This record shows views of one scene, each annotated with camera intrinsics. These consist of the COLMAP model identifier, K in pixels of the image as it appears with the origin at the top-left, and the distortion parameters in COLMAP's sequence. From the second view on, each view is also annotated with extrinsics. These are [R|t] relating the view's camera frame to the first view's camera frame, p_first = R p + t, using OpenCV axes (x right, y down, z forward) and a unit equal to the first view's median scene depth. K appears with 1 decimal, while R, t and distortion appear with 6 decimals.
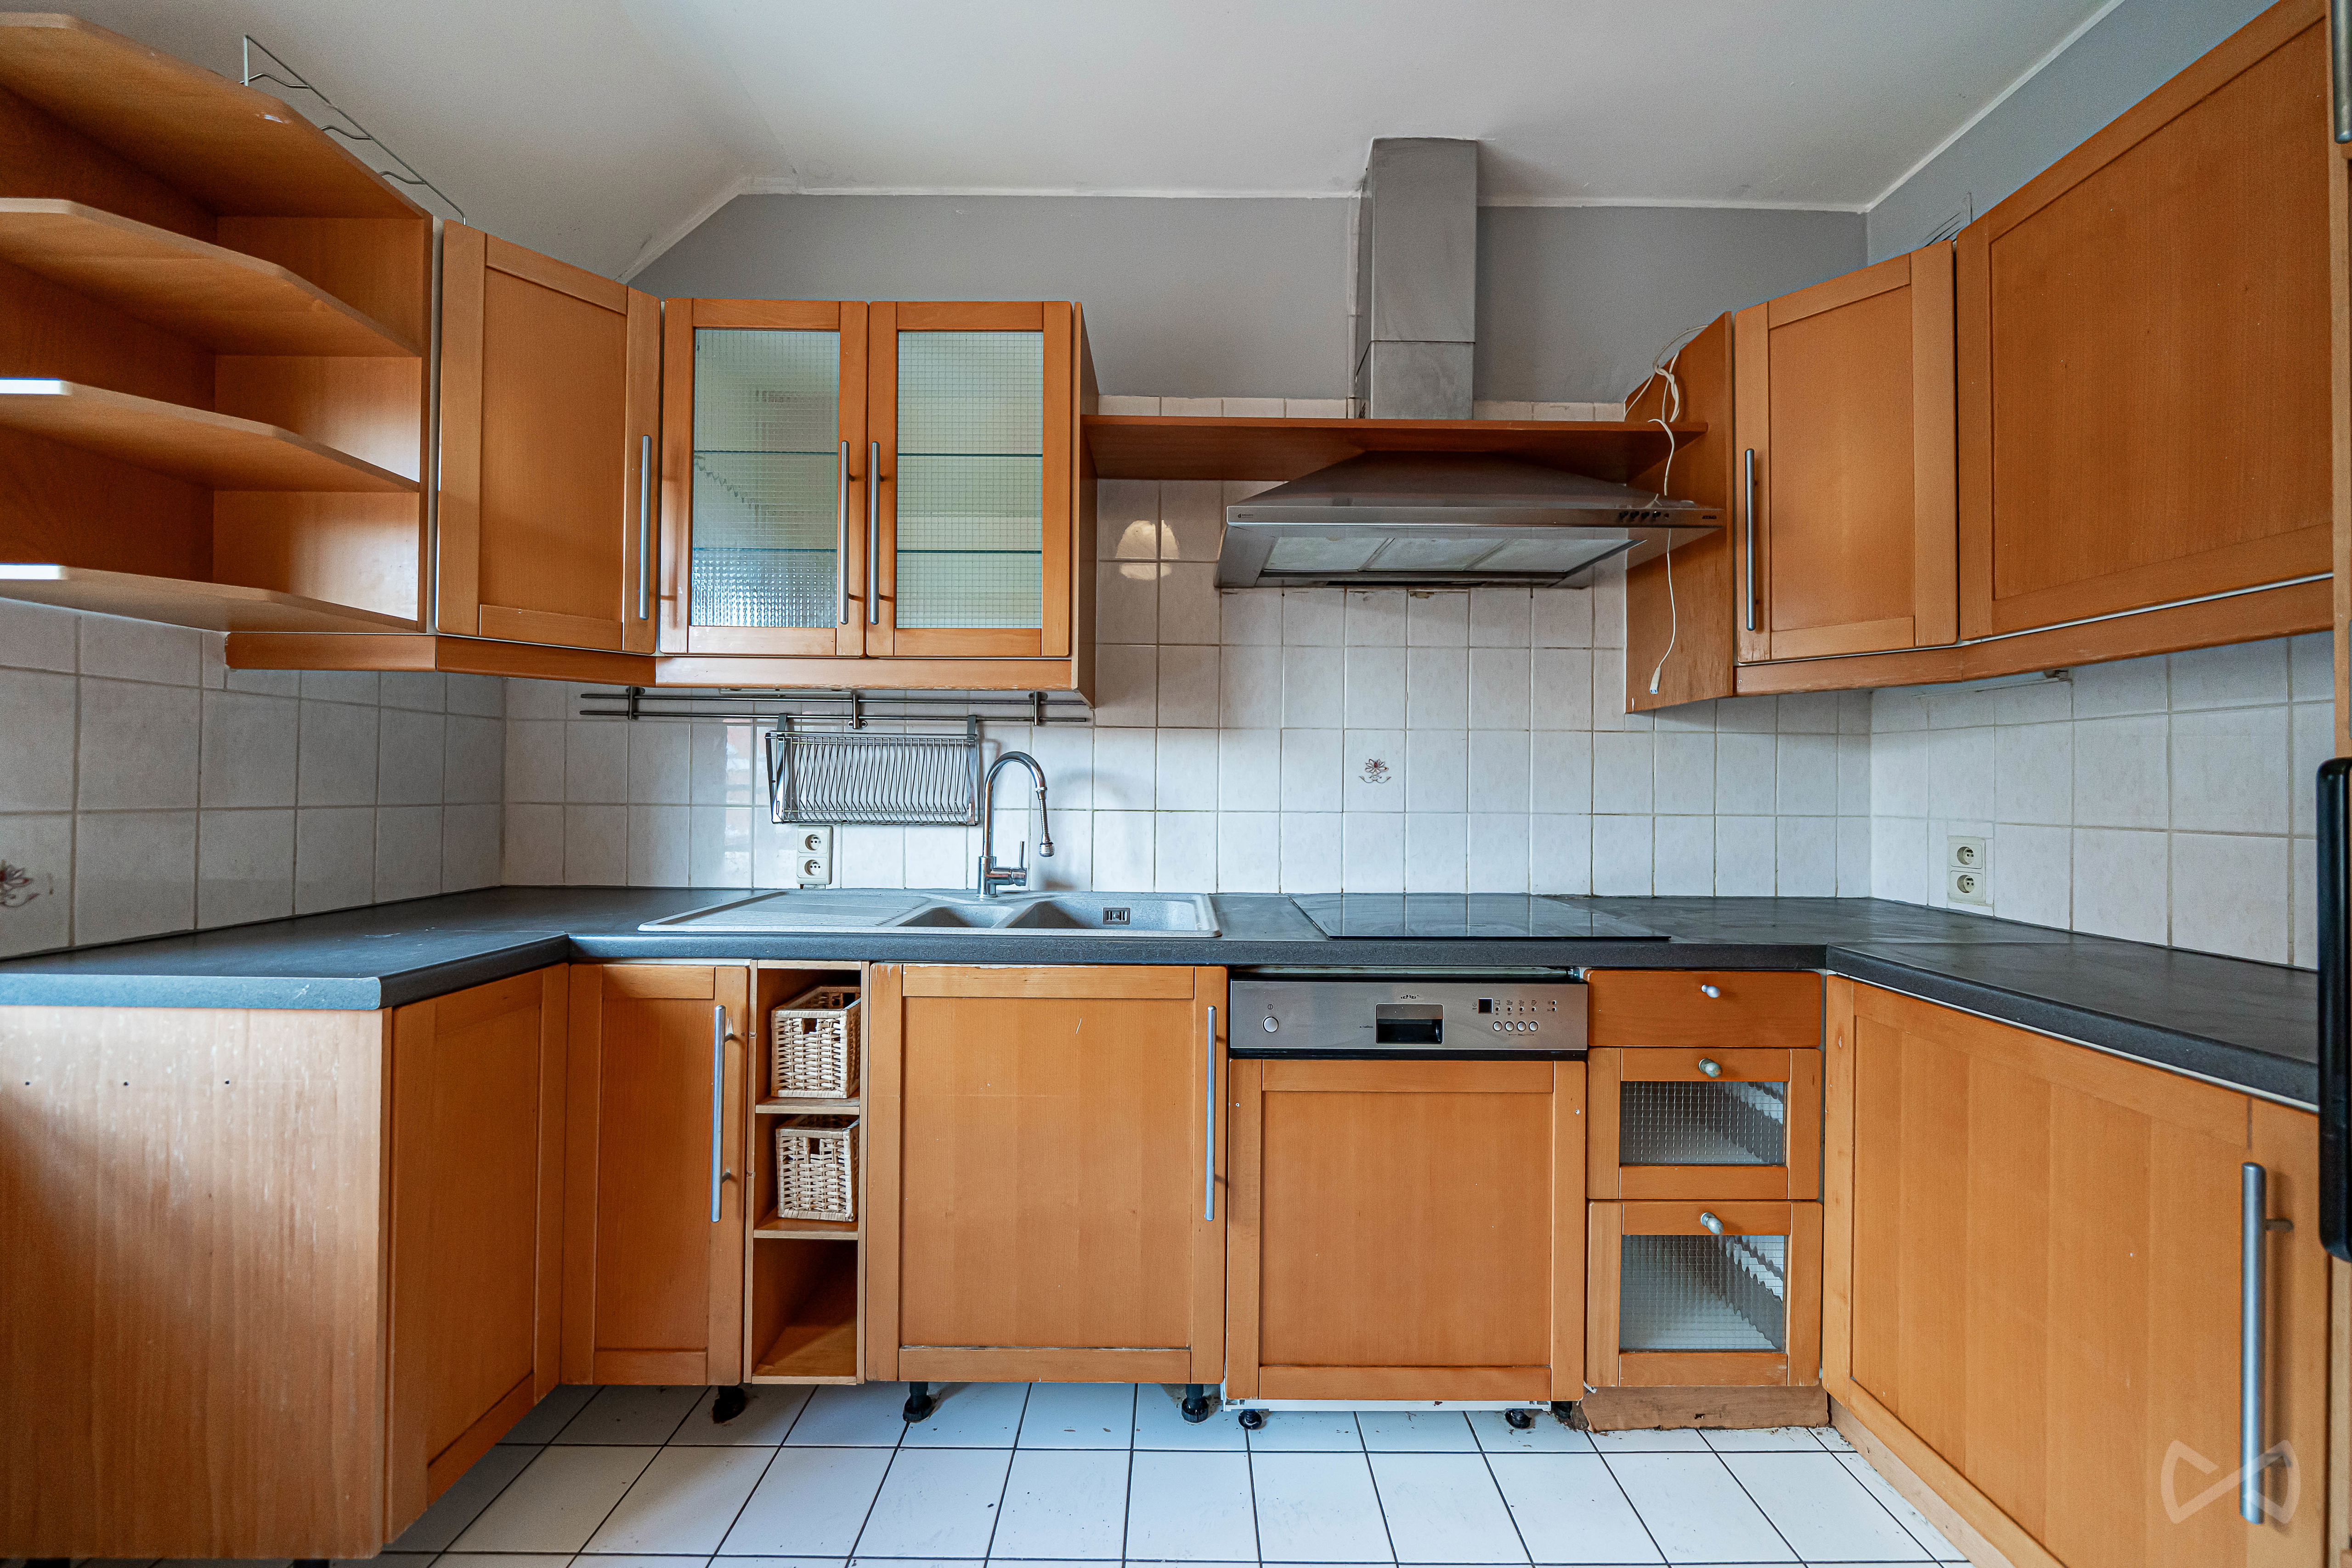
lens RADIAL K [[802.4, 0, 1176.0], [0, 802.4, 784.0], [0, 0, 1]] dist [-0.007689, -0.000097]
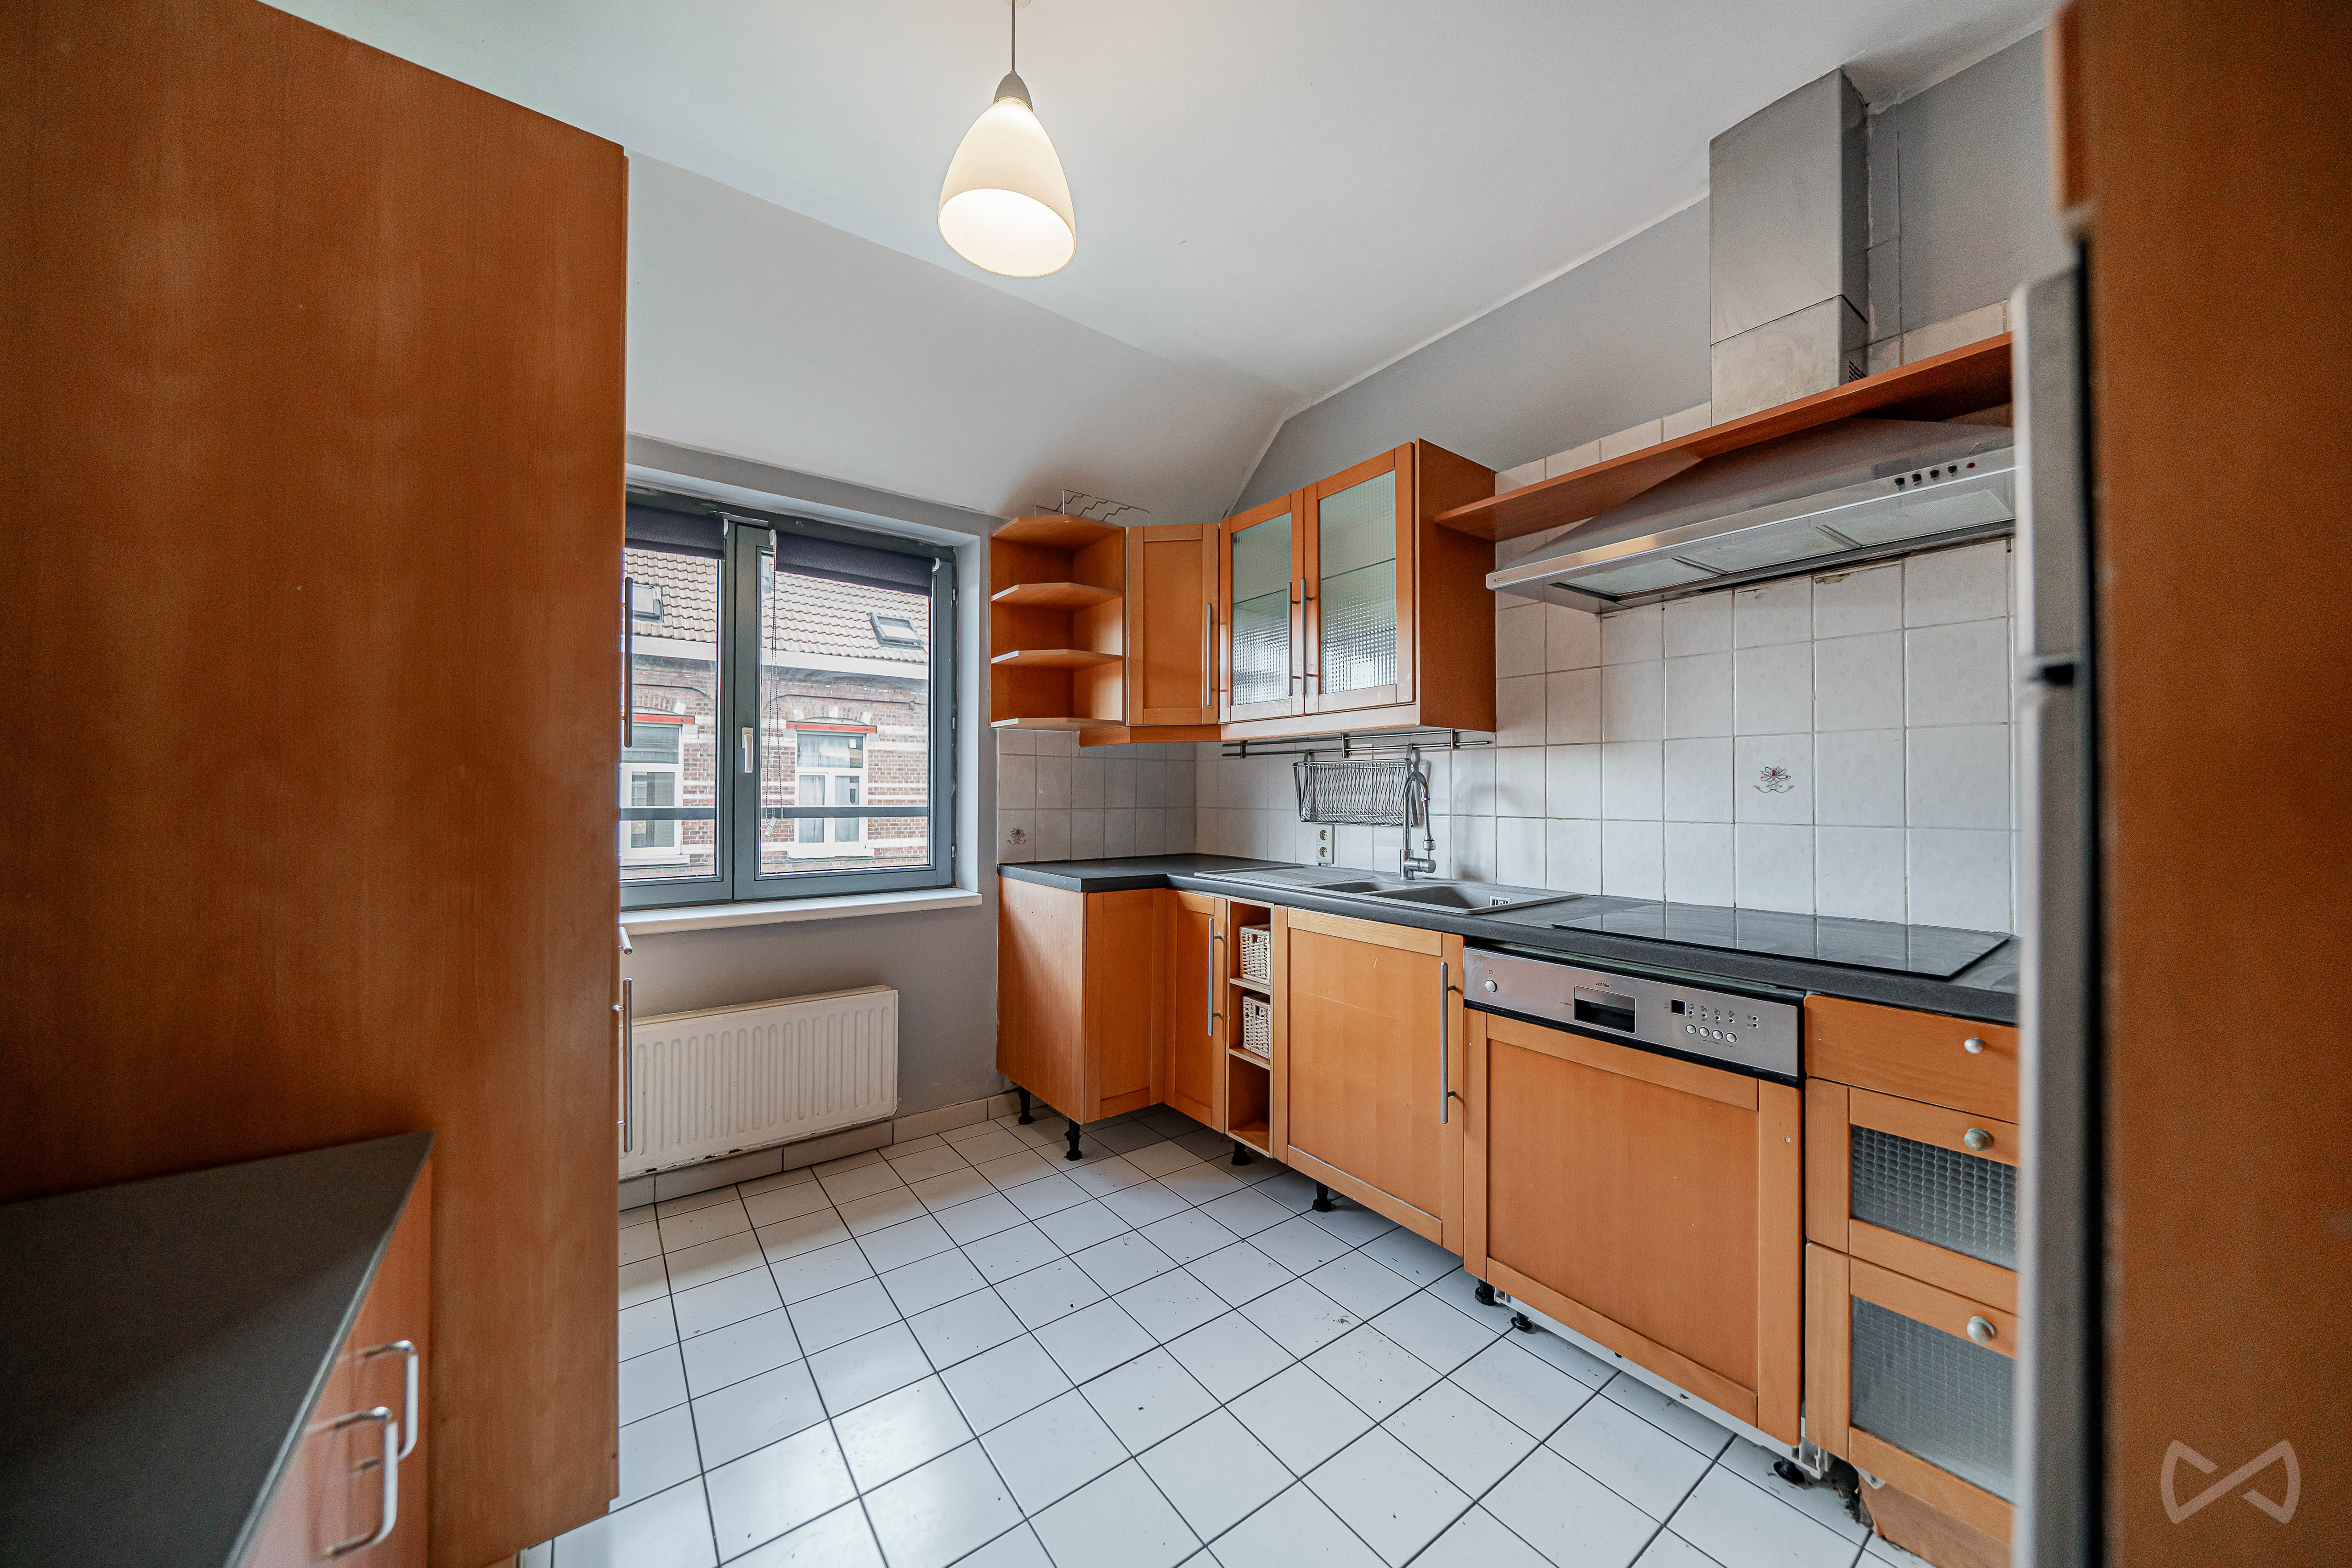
lens RADIAL K [[802.4, 0, 1176.0], [0, 802.4, 784.0], [0, 0, 1]] dist [-0.007689, -0.000097]
pose [[0.590562, -0.015703, -0.806839, 0.802410], [0.006452, 0.999871, -0.014738, -0.002750], [0.806966, 0.003498, 0.590587, -0.140097]]
